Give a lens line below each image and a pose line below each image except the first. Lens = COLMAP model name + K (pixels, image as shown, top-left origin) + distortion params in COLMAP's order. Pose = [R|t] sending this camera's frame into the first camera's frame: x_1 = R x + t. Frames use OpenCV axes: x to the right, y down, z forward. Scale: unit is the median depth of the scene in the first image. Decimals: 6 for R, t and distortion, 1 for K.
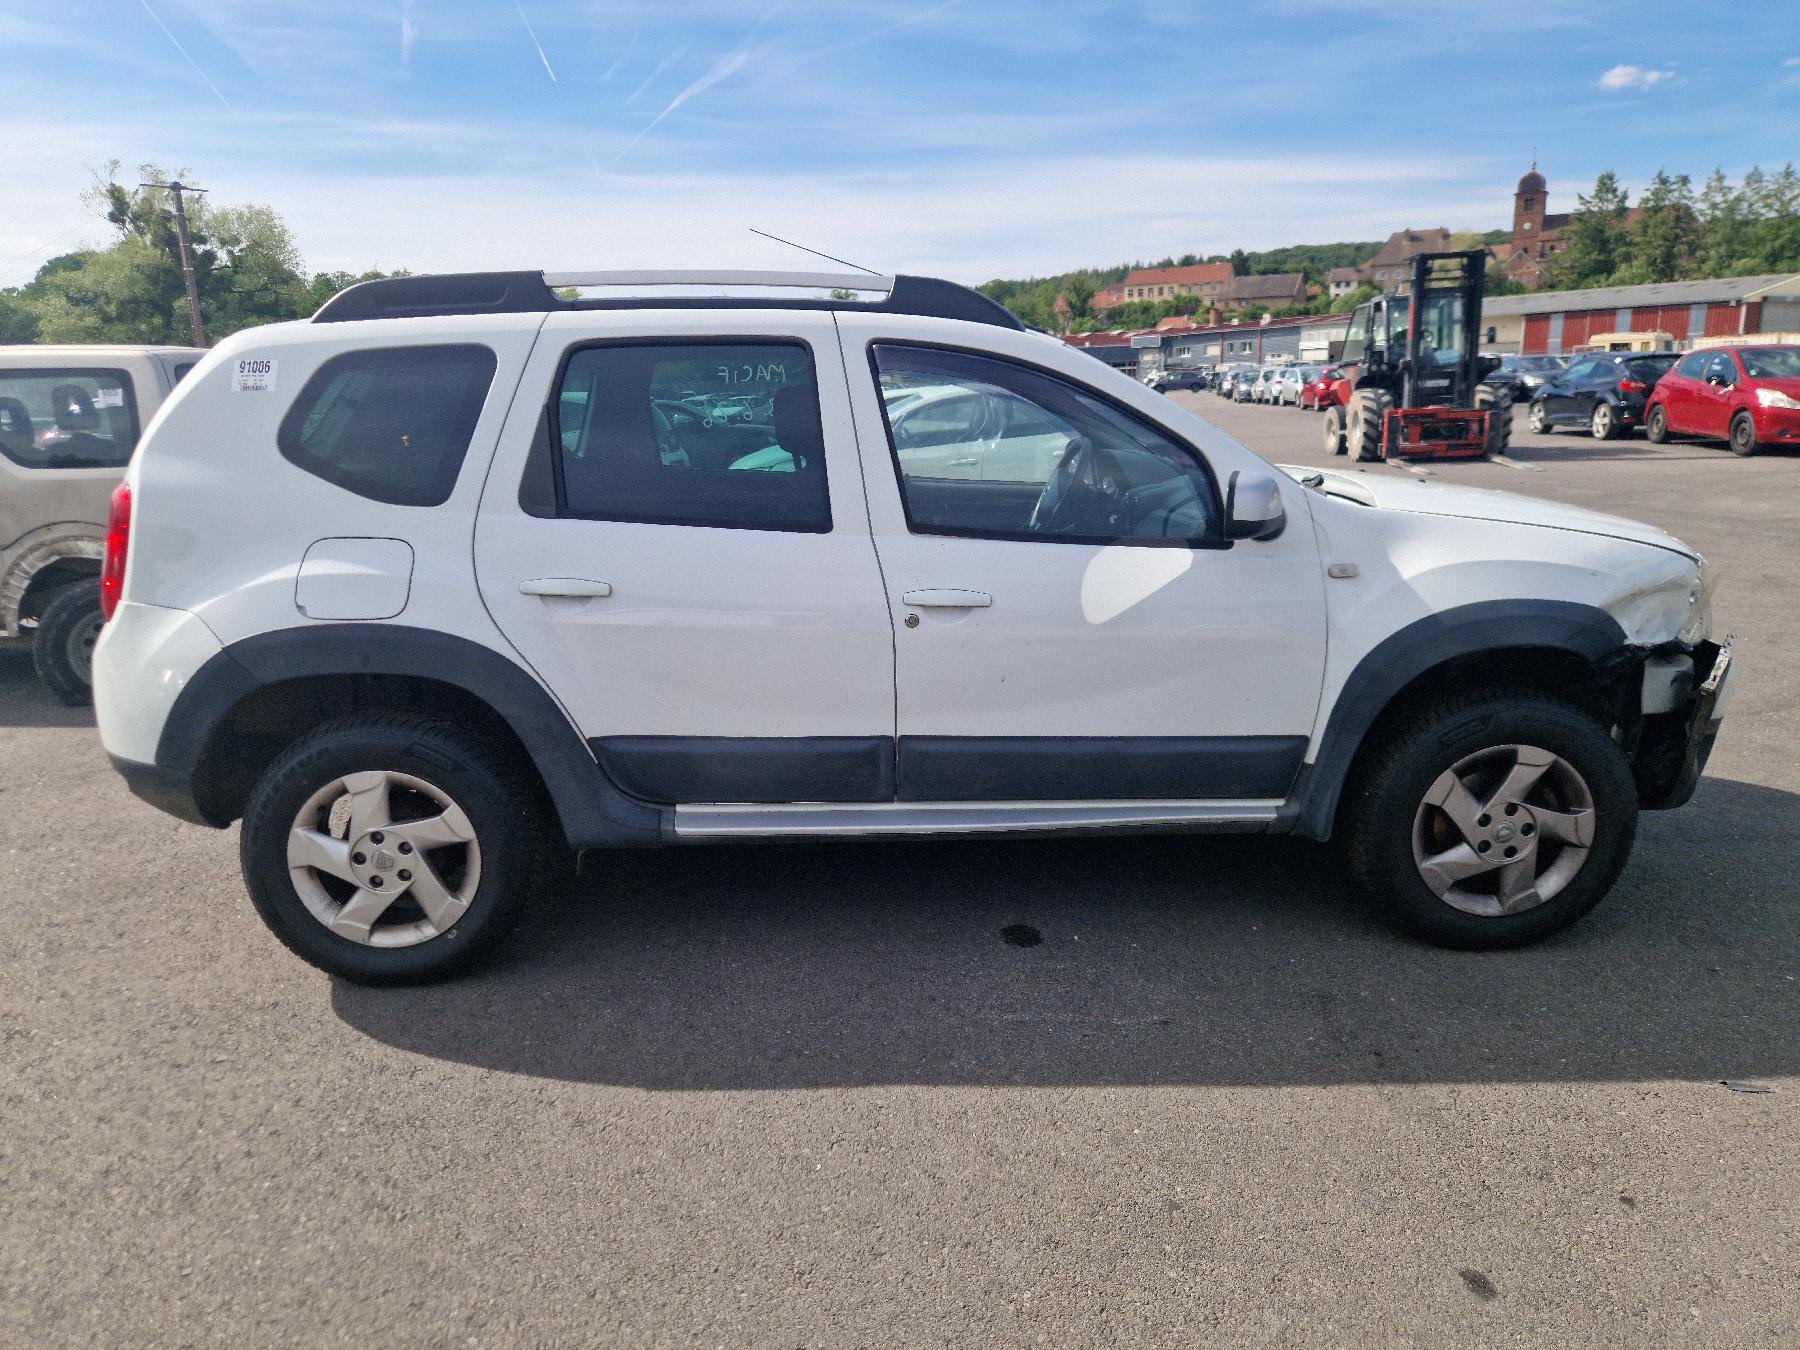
lens RADIAL K [[1264.9, 0, 893.9], [0, 1264.9, 659.5], [0, 0, 1]] dist [0.076287, -0.068852]
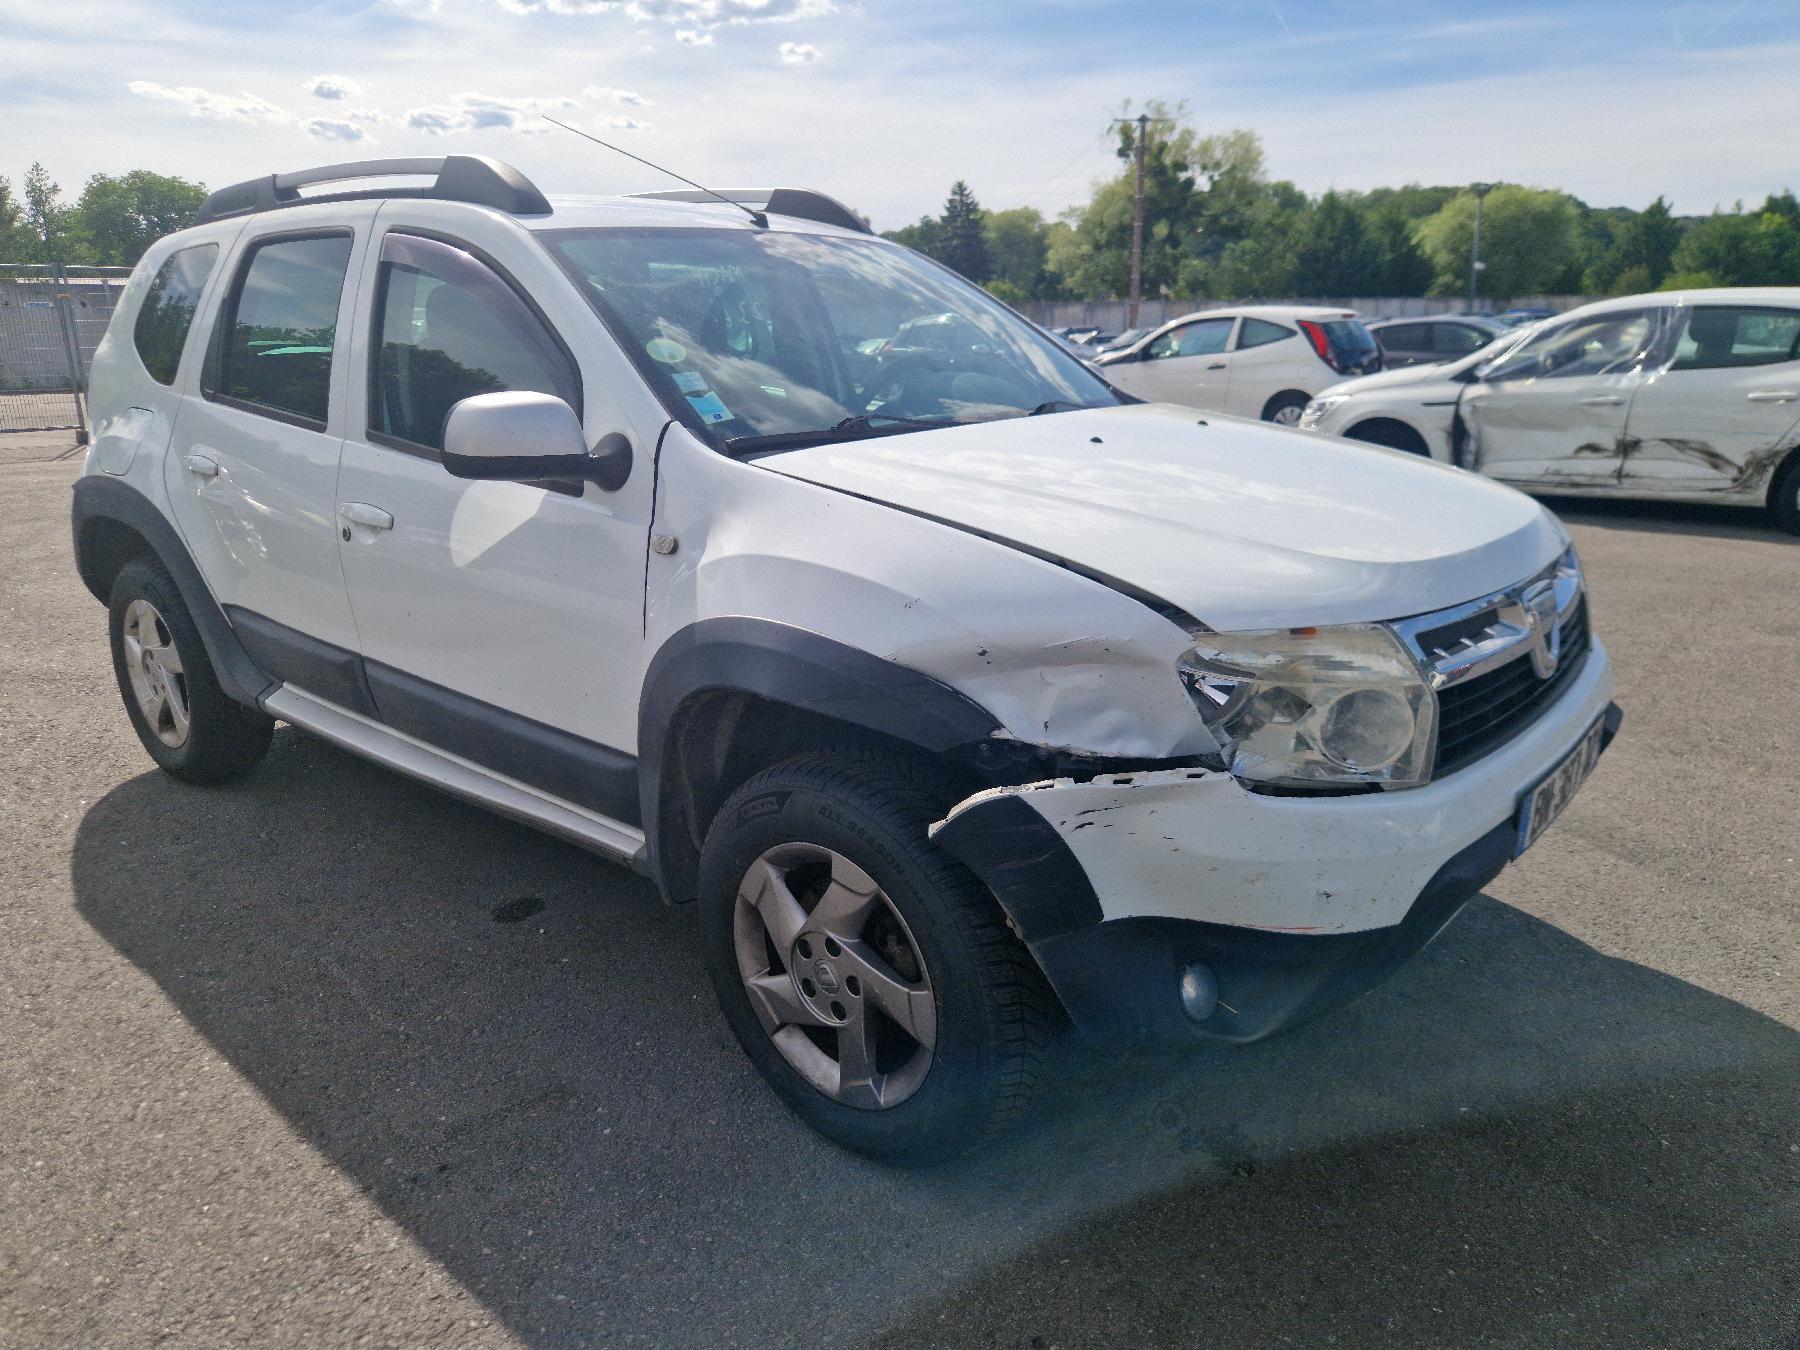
lens RADIAL K [[1264.9, 0, 893.9], [0, 1264.9, 659.5], [0, 0, 1]] dist [0.076287, -0.068852]
pose [[0.728024, 0.191696, -0.658205, 0.278852], [-0.152641, 0.981335, 0.116973, -0.032829], [0.668342, 0.015310, 0.743696, 0.166270]]
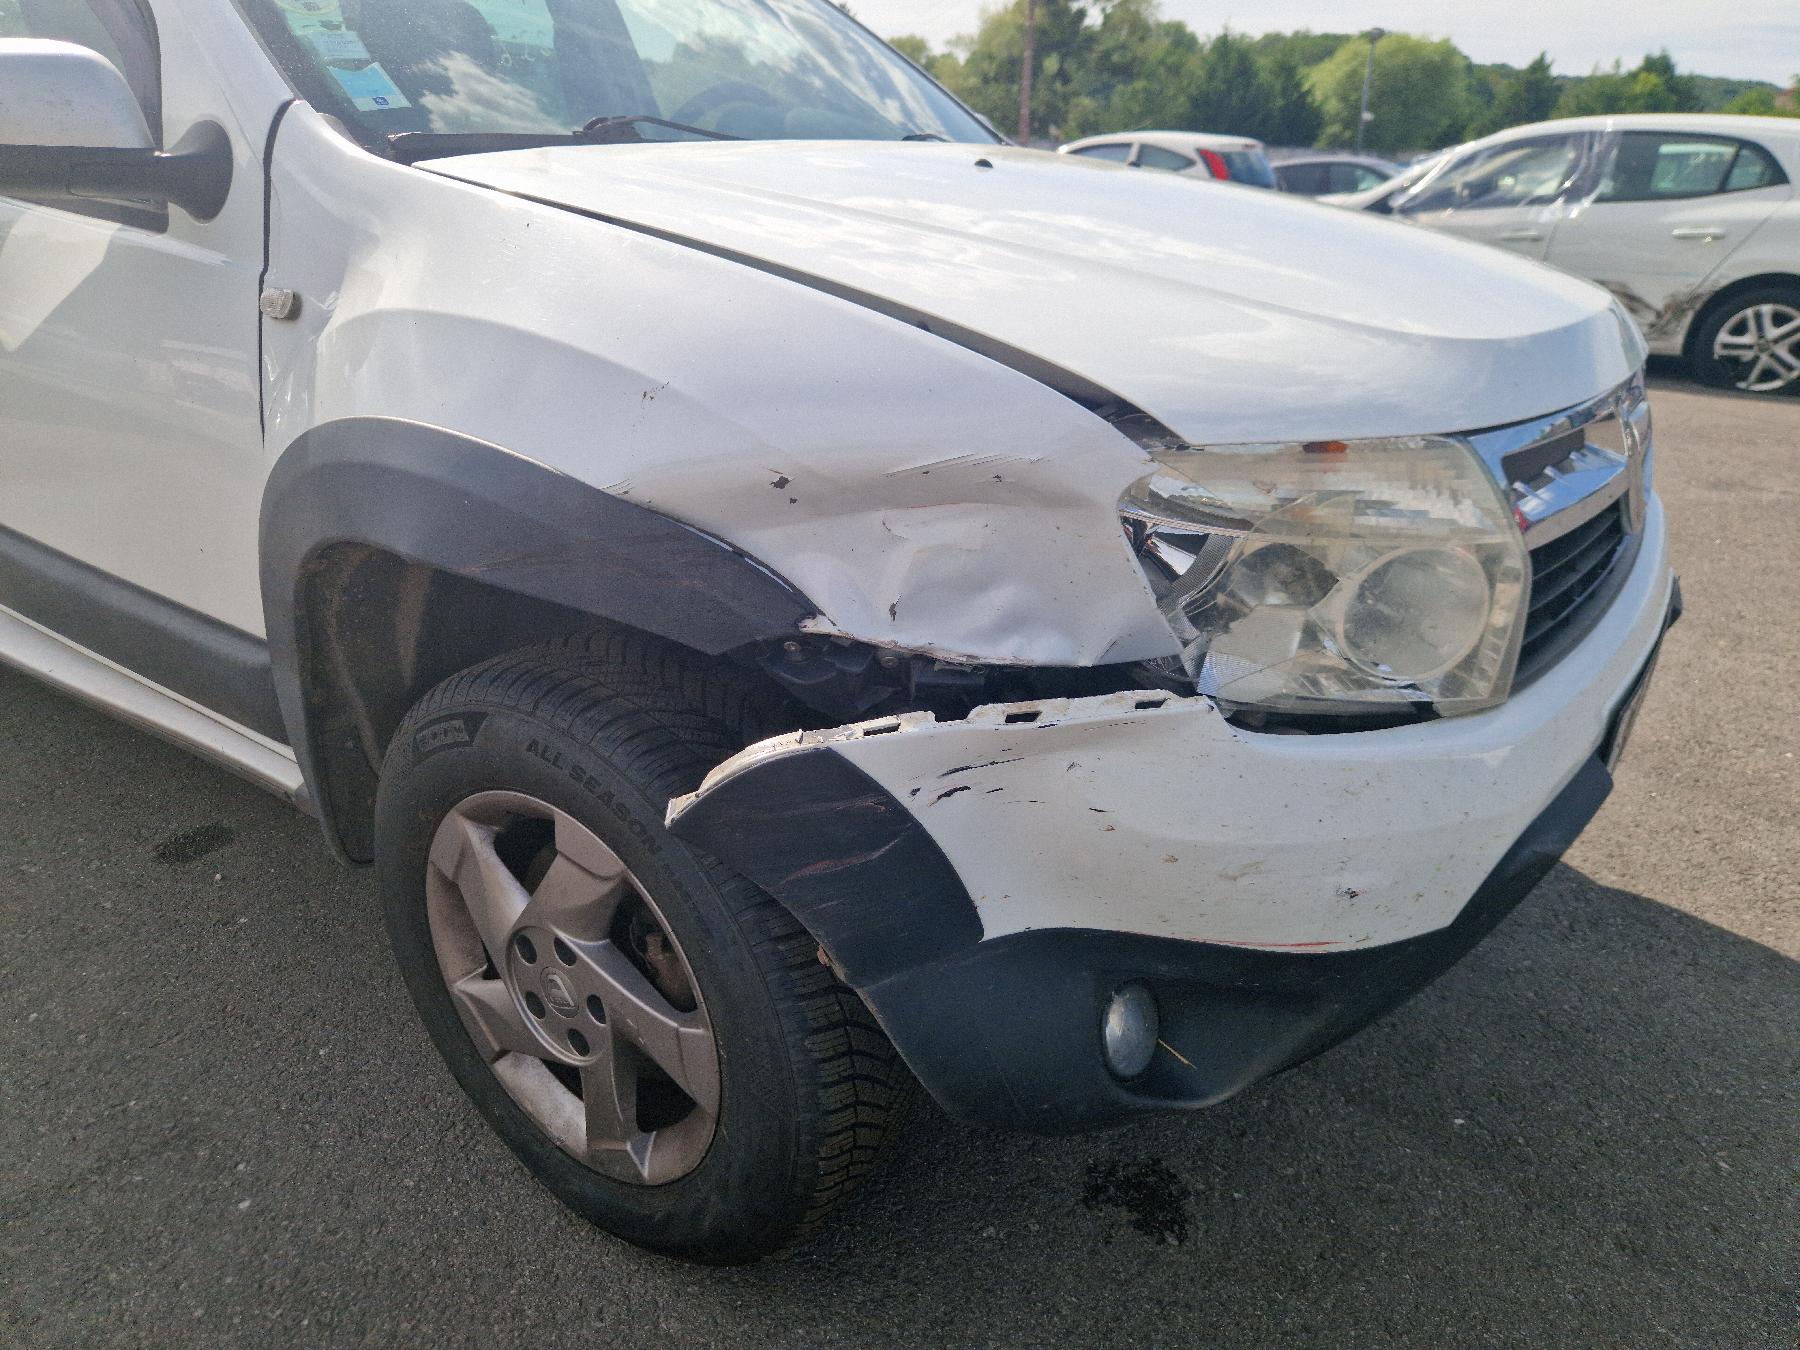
lens RADIAL K [[1249.4, 0, 896.7], [0, 1249.4, 678.7], [0, 0, 1]] dist [0.055066, -0.056030]
pose [[0.784886, 0.270763, -0.557352, 0.238498], [-0.170215, 0.959088, 0.226224, -0.024196], [0.595802, -0.082690, 0.798863, 0.230026]]
